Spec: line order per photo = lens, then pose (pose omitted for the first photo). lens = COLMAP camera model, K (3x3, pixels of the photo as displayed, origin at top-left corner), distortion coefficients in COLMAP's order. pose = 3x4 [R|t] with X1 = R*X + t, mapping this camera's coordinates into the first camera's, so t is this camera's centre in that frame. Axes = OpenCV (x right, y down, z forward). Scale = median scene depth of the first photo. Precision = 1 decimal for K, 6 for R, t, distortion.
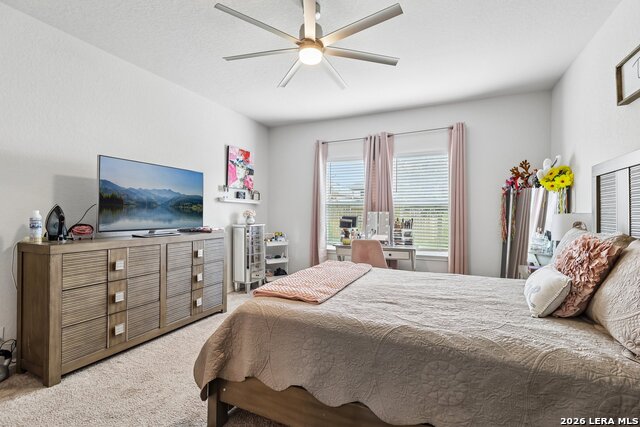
lens RADIAL K [[297.0, 0, 323.8], [0, 297.0, 213.4], [0, 0, 1]] dist [0.001812, 0.000954]
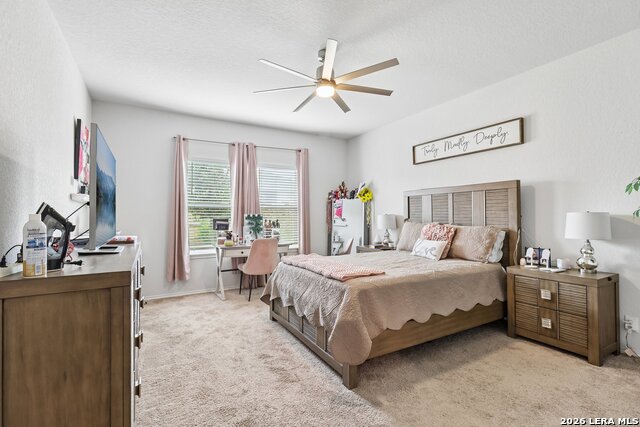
lens RADIAL K [[297.0, 0, 321.4], [0, 297.0, 213.9], [0, 0, 1]] dist [0.001812, 0.000954]
pose [[0.573414, -0.004639, 0.819252, -0.600865], [0.005817, 0.999982, 0.001591, -0.006643], [-0.819245, 0.003854, 0.573431, 0.156058]]
